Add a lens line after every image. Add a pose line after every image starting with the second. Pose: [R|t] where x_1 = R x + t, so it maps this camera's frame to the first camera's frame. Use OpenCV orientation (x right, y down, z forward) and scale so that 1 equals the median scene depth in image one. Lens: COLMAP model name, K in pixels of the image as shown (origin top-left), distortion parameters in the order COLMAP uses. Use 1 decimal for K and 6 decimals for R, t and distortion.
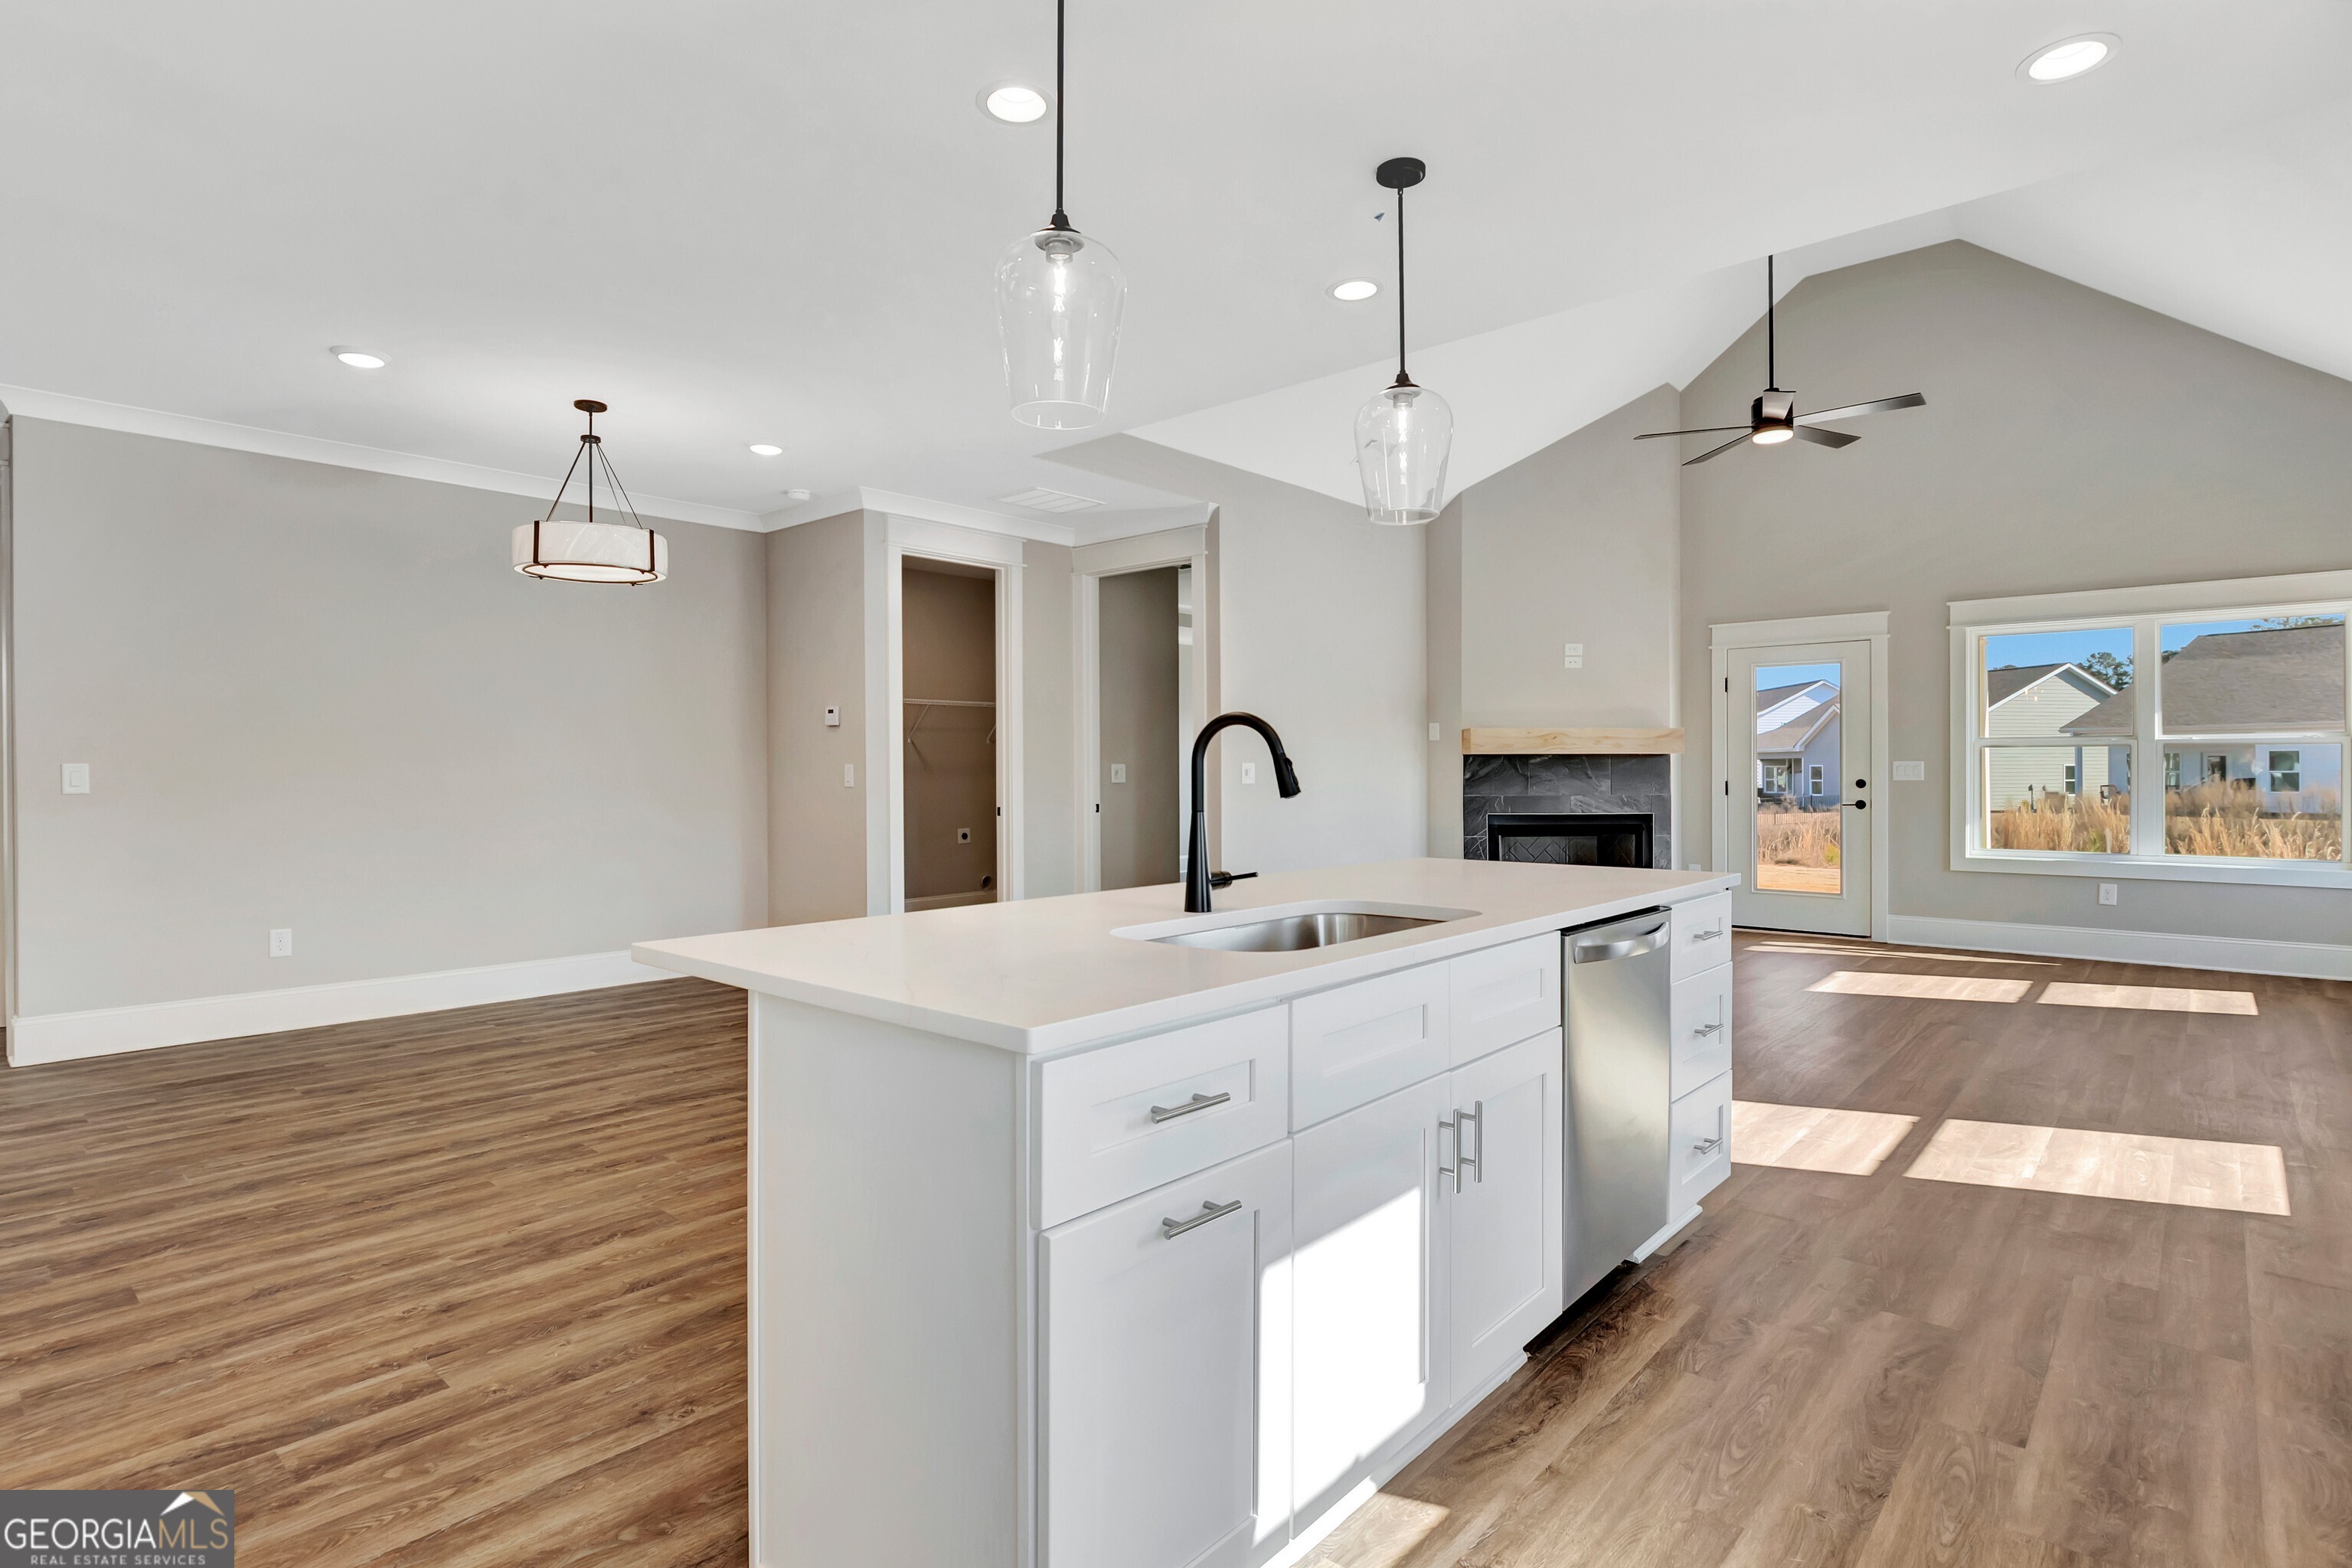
lens RADIAL K [[1226.5, 0, 1150.5], [0, 1226.5, 770.9], [0, 0, 1]] dist [-0.009144, 0.000668]
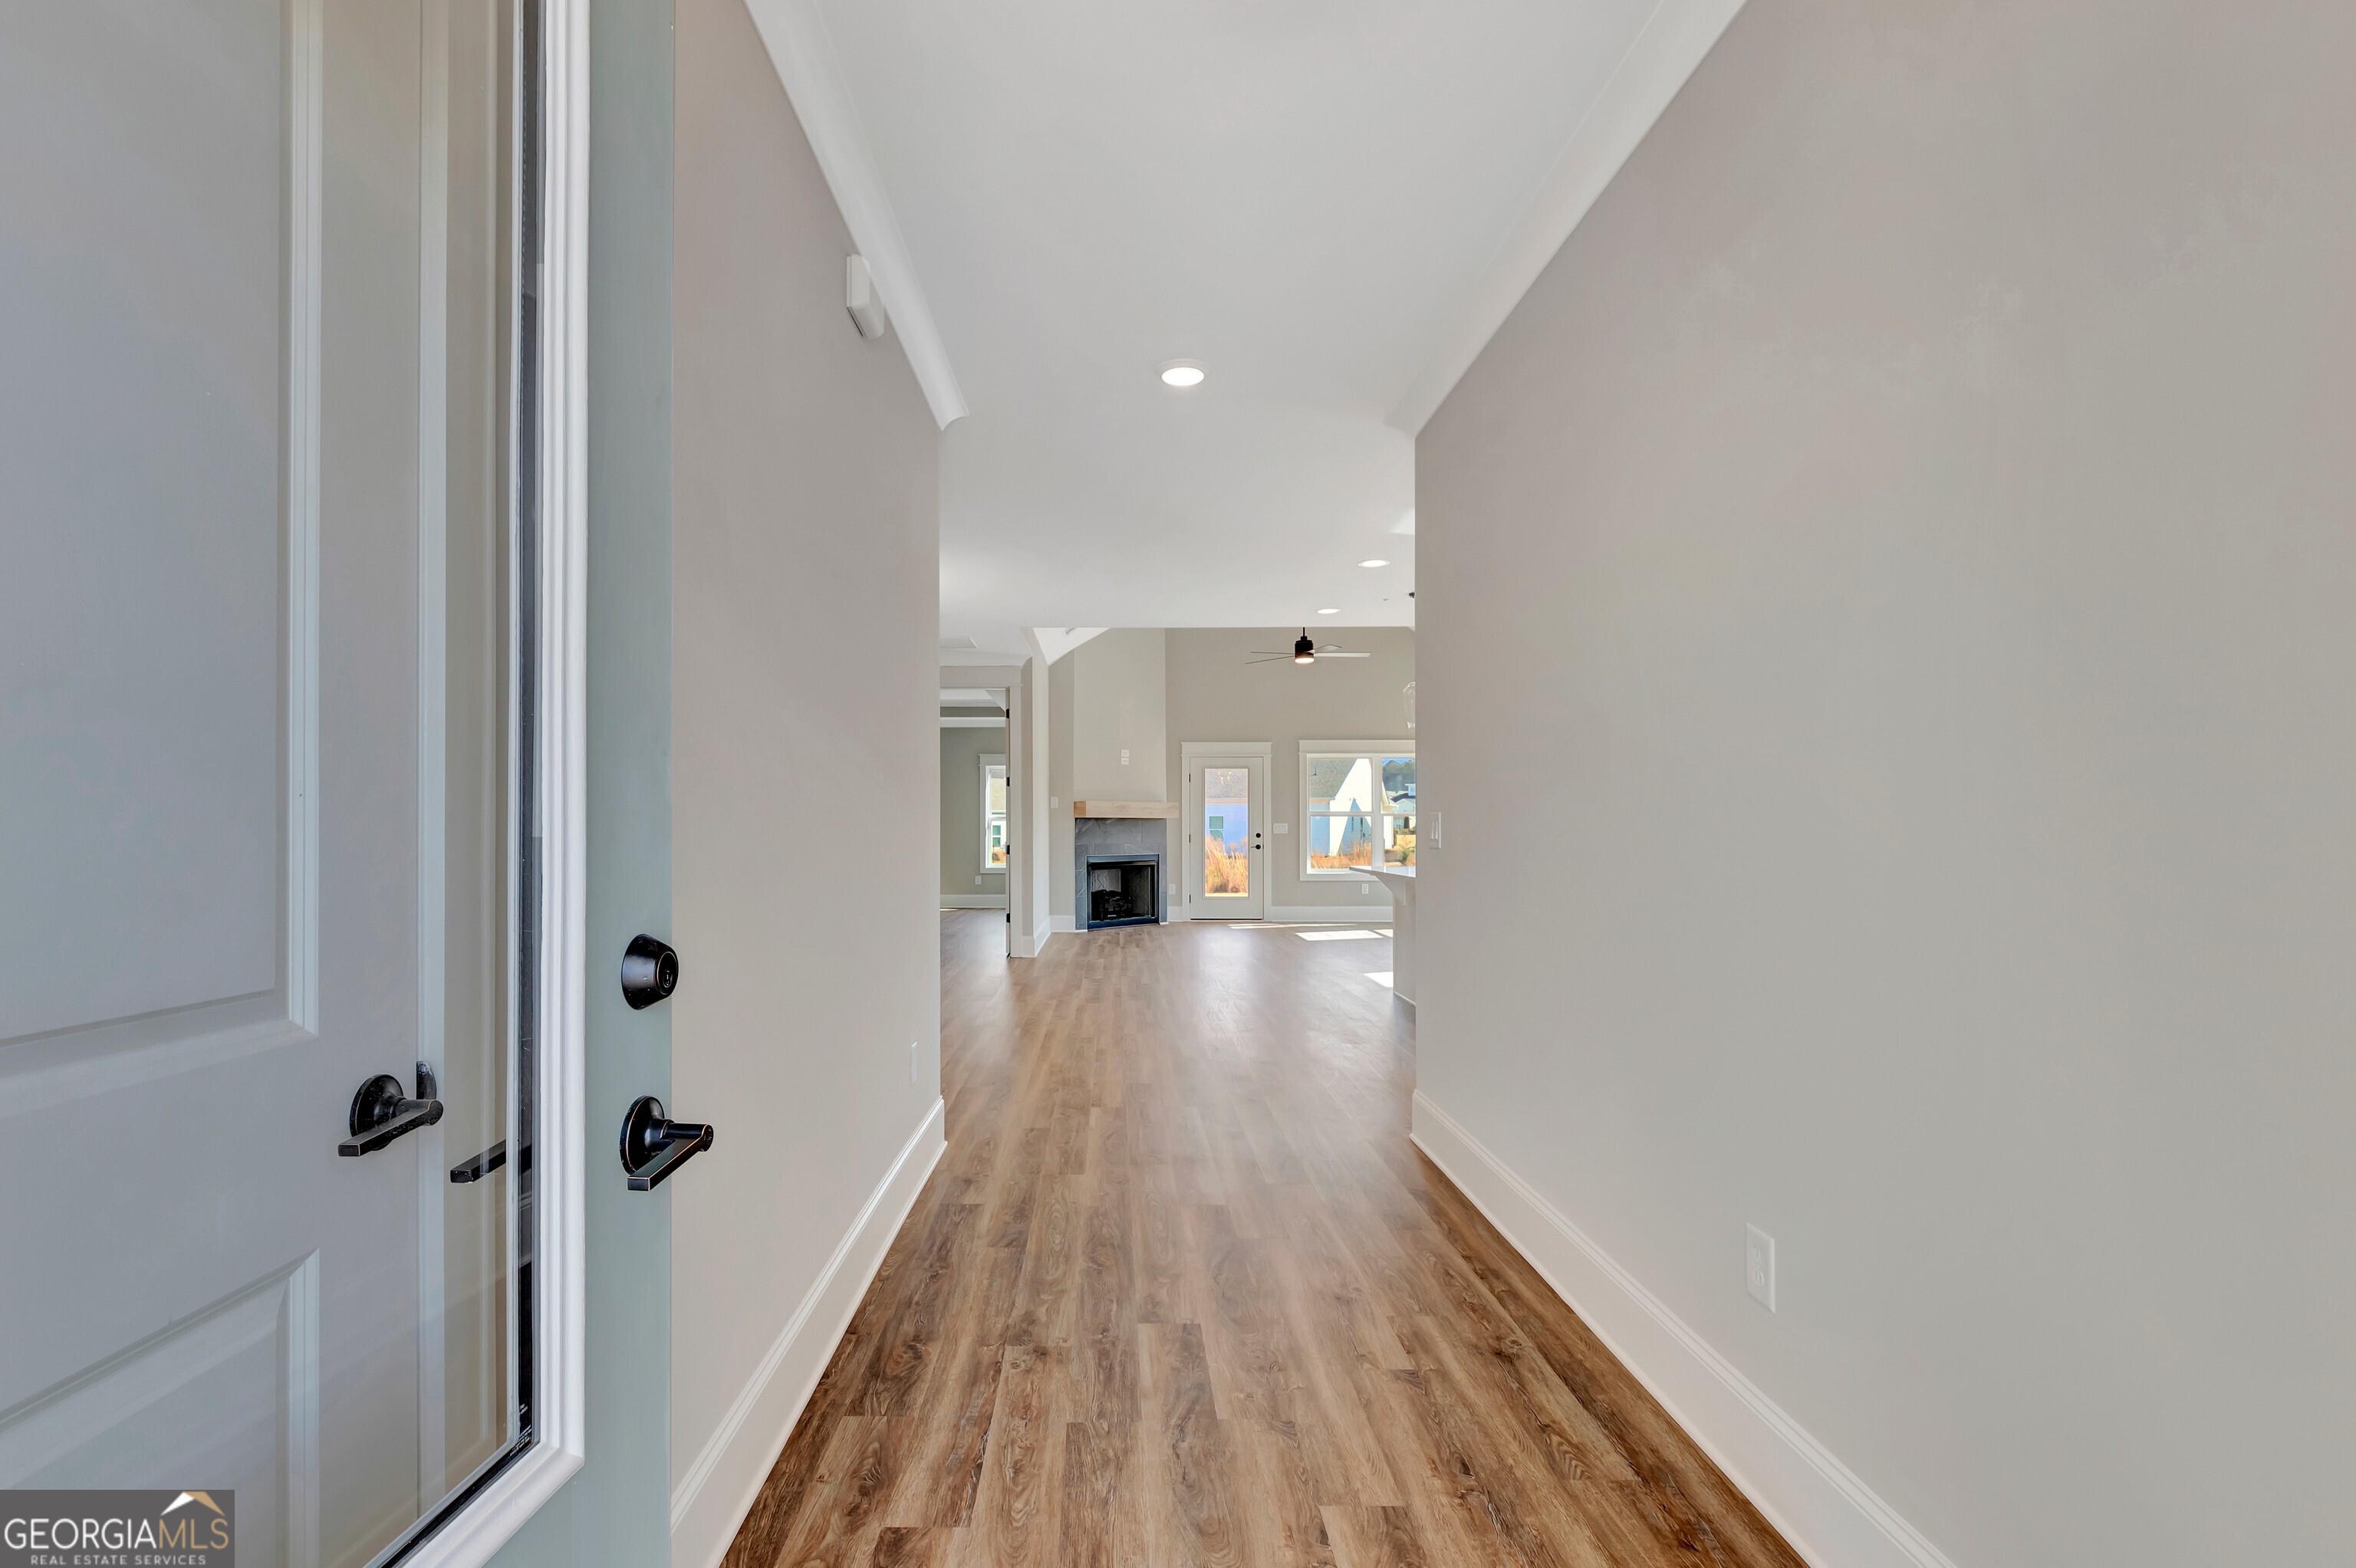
lens RADIAL K [[1100.0, 0, 1164.3], [0, 1100.0, 791.9], [0, 0, 1]] dist [-0.001756, -0.000783]
pose [[0.713225, 0.025032, 0.700488, -0.776389], [0.003178, 0.999236, -0.038944, 0.011139], [-0.700928, 0.030002, 0.712601, -0.094491]]
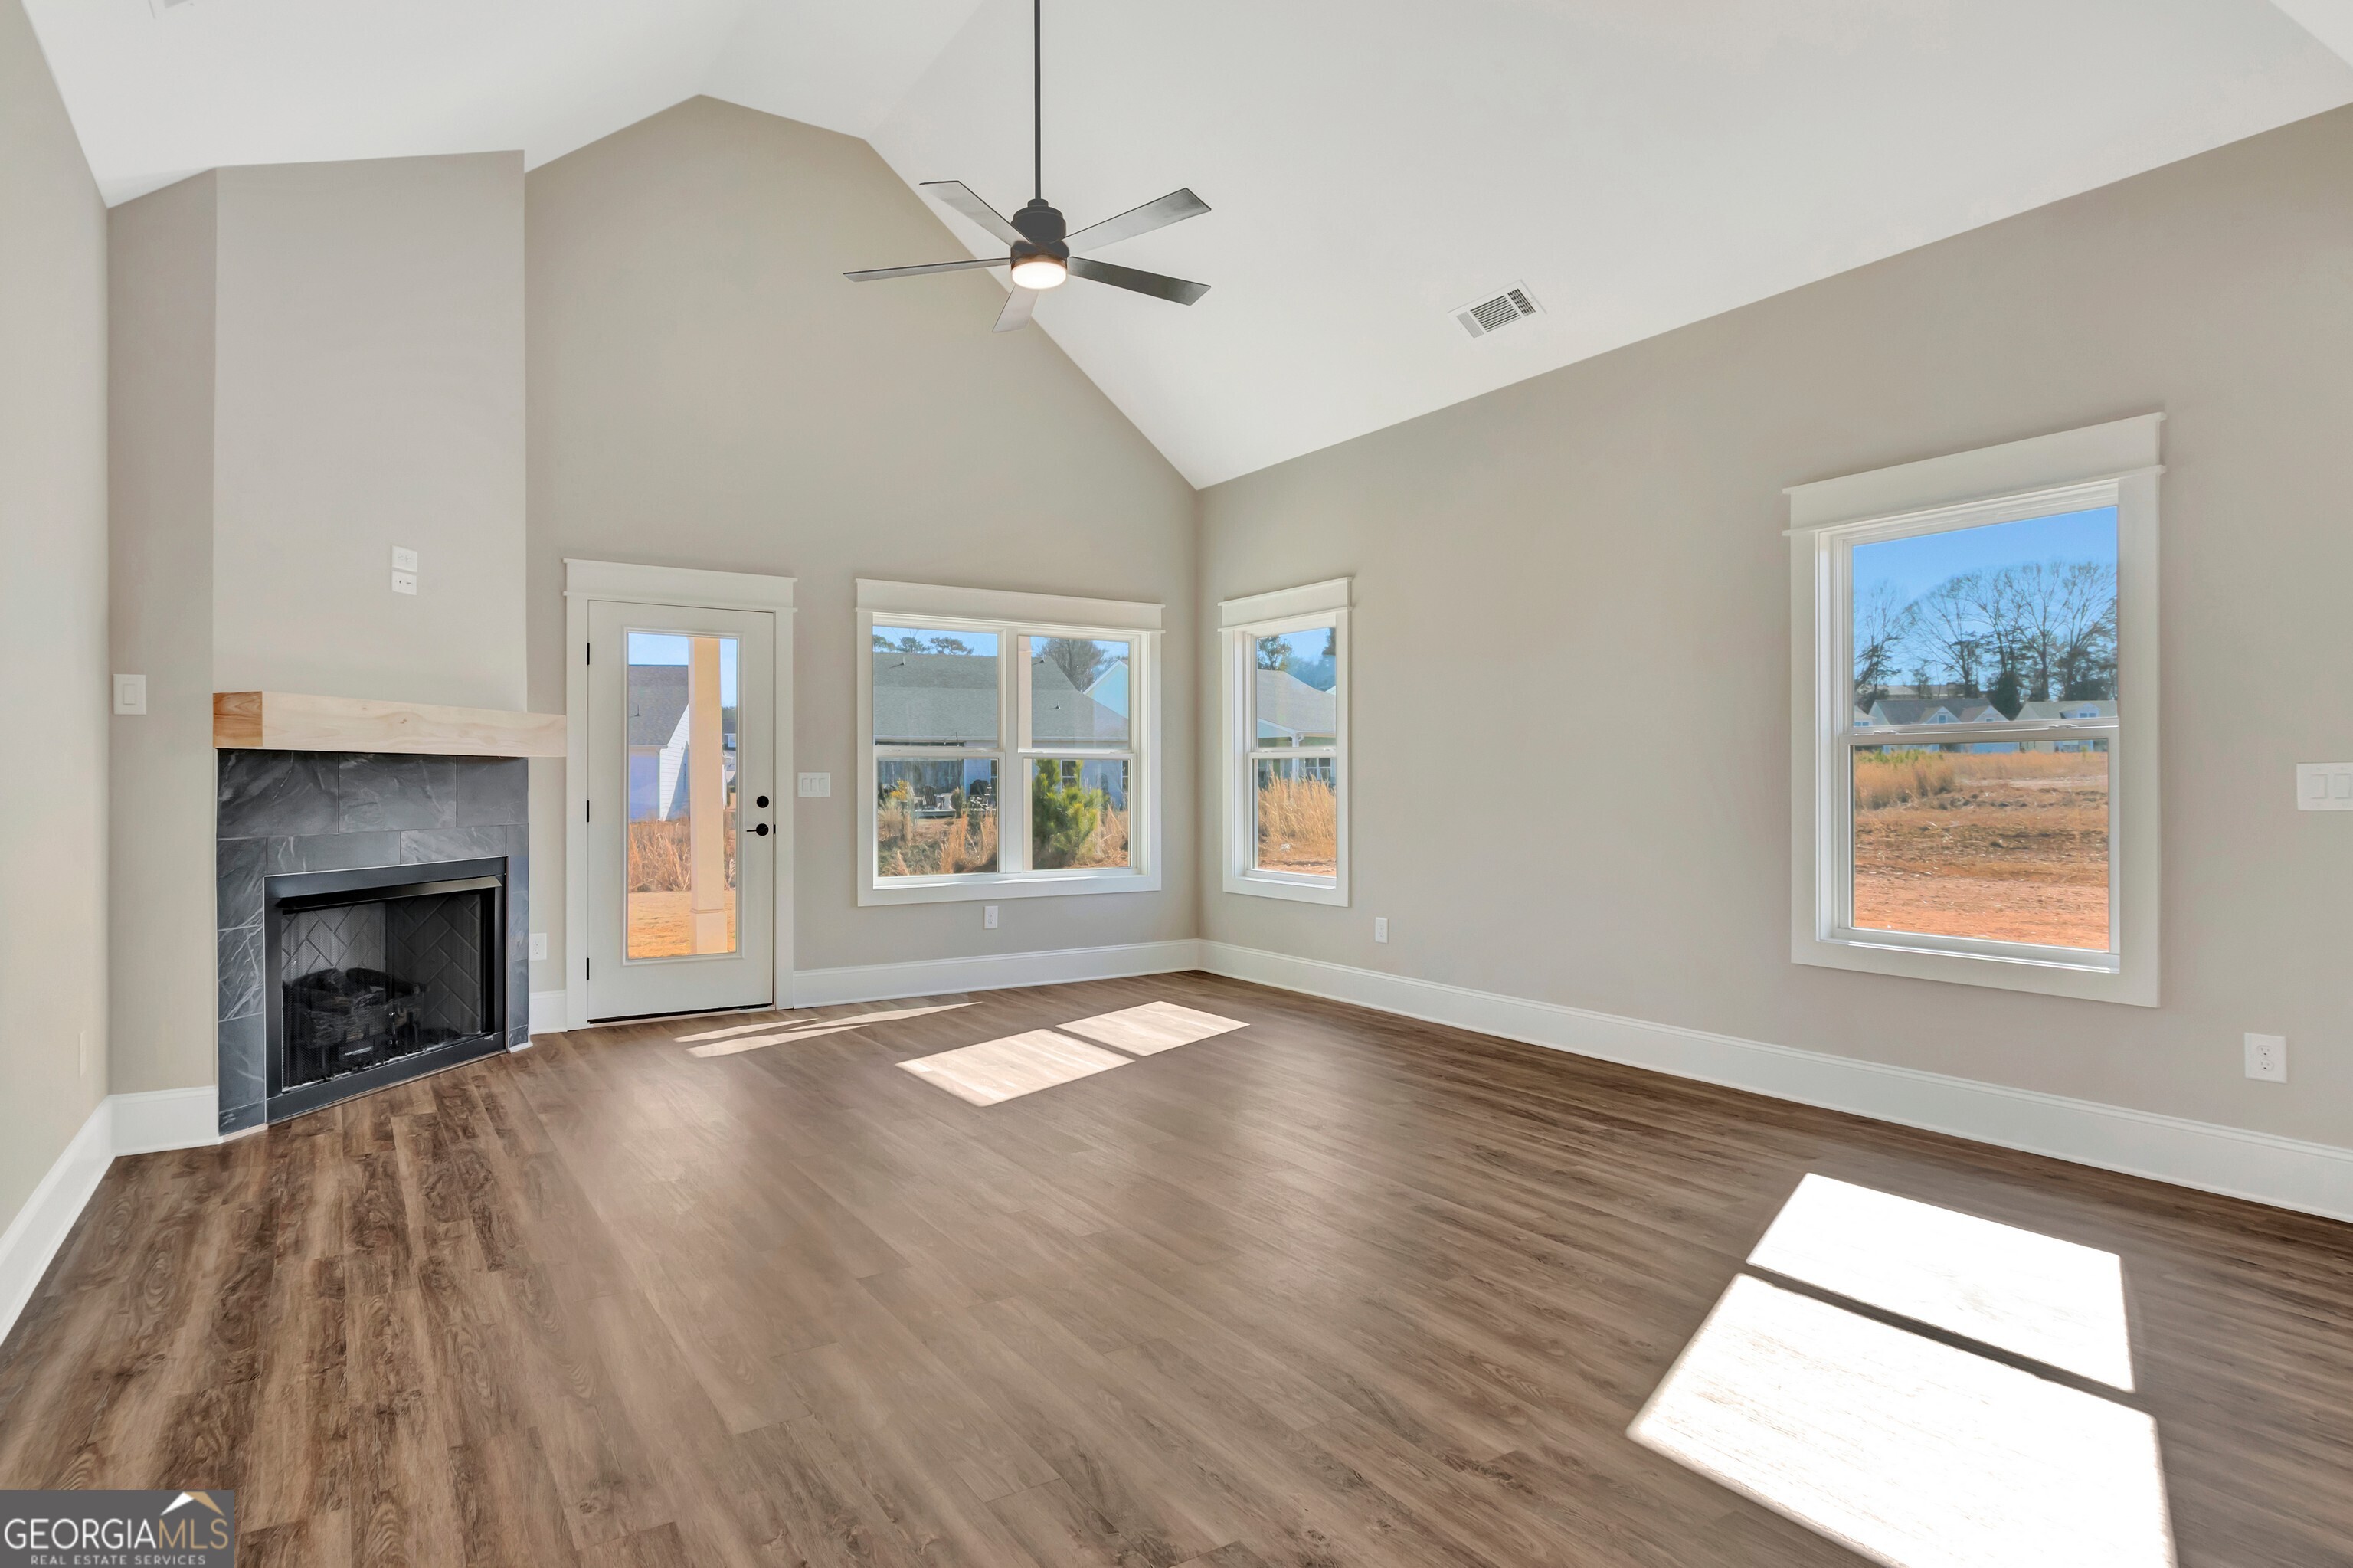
lens RADIAL K [[1227.1, 0, 1044.9], [0, 1227.1, 786.3], [0, 0, 1]] dist [-0.009144, 0.000668]
pose [[0.304153, 0.000588, 0.952623, -0.099370], [0.000285, 1.000000, -0.000708, 0.001378], [-0.952623, 0.000487, 0.304153, 0.686182]]
